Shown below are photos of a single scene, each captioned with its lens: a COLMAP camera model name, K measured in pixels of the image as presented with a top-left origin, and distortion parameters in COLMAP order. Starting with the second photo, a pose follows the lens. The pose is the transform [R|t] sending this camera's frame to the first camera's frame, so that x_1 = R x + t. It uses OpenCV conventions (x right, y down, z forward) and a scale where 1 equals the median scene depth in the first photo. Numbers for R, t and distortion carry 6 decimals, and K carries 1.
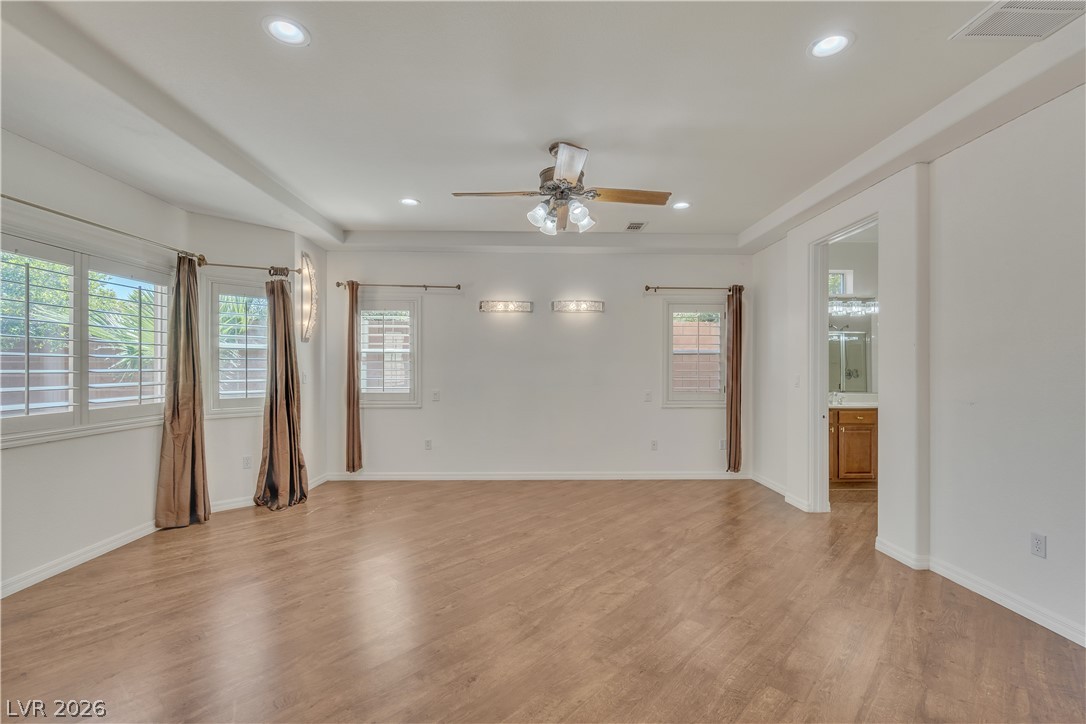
lens RADIAL K [[479.6, 0, 542.5], [0, 479.6, 375.6], [0, 0, 1]] dist [0.002825, 0.000266]
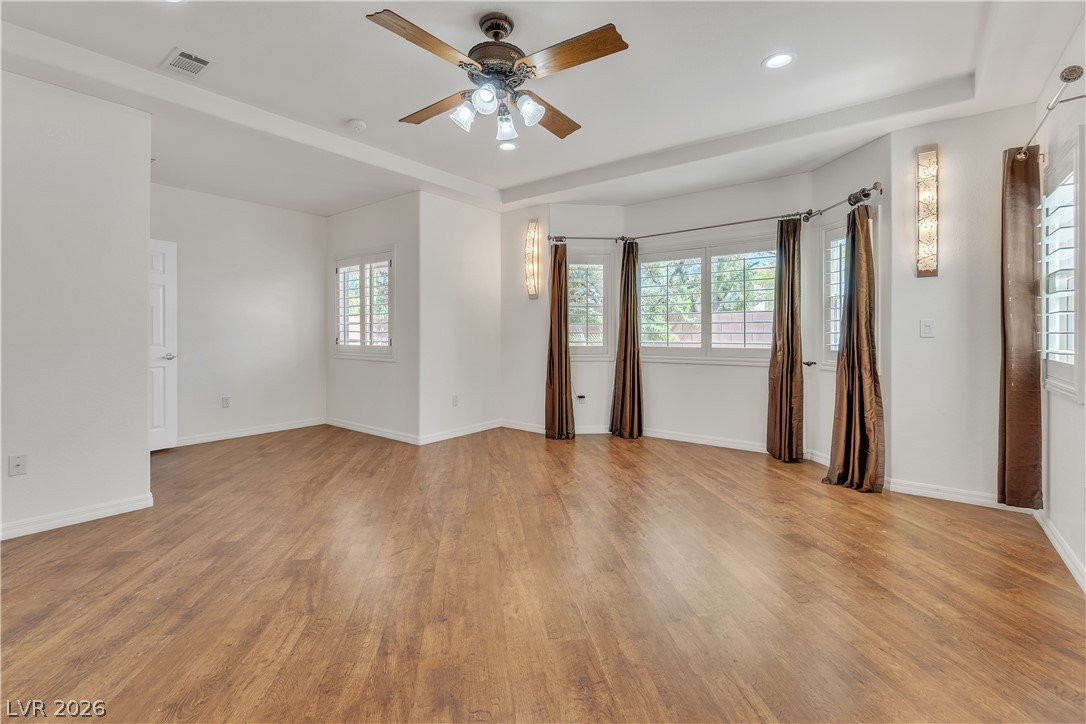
lens RADIAL K [[477.6, 0, 534.6], [0, 477.6, 351.9], [0, 0, 1]] dist [-0.001958, 0.000060]
pose [[-0.642874, 0.027107, -0.765492, 0.424718], [-0.015733, 0.998695, 0.048578, 0.013194], [0.765810, 0.043273, -0.641609, 1.115858]]
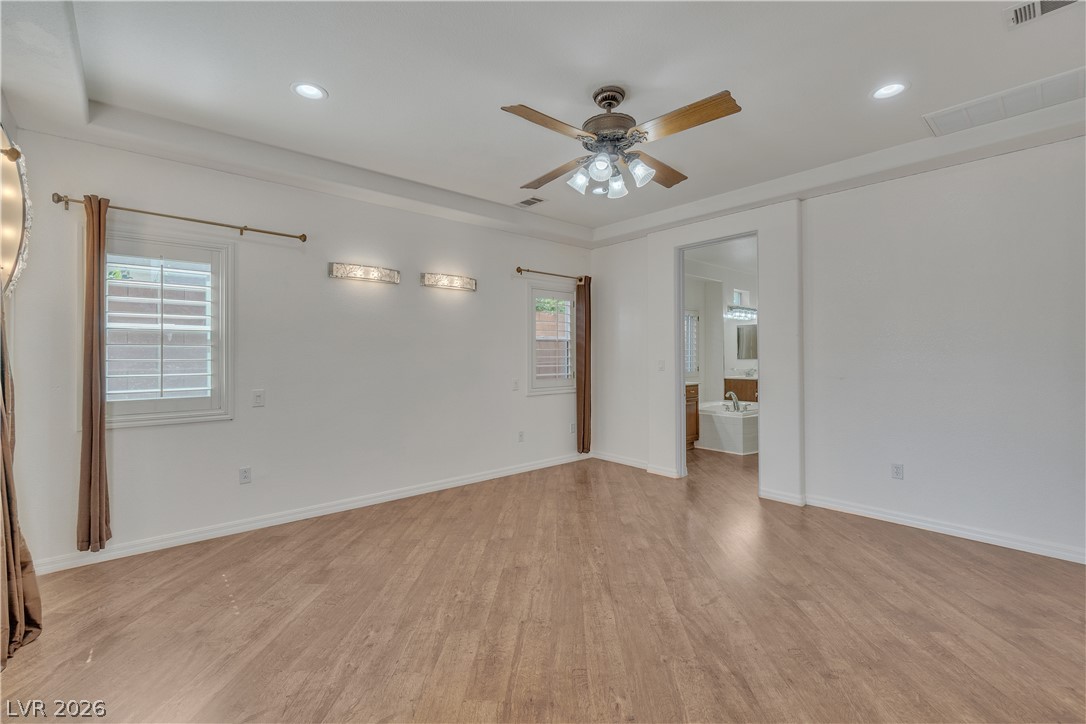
lens RADIAL K [[476.6, 0, 539.7], [0, 476.6, 357.7], [0, 0, 1]] dist [-0.003213, -0.000029]
pose [[0.767306, -0.008978, 0.641218, -0.426912], [0.015780, 0.999864, -0.004883, -0.006079], [-0.641086, 0.013865, 0.767343, 0.321026]]
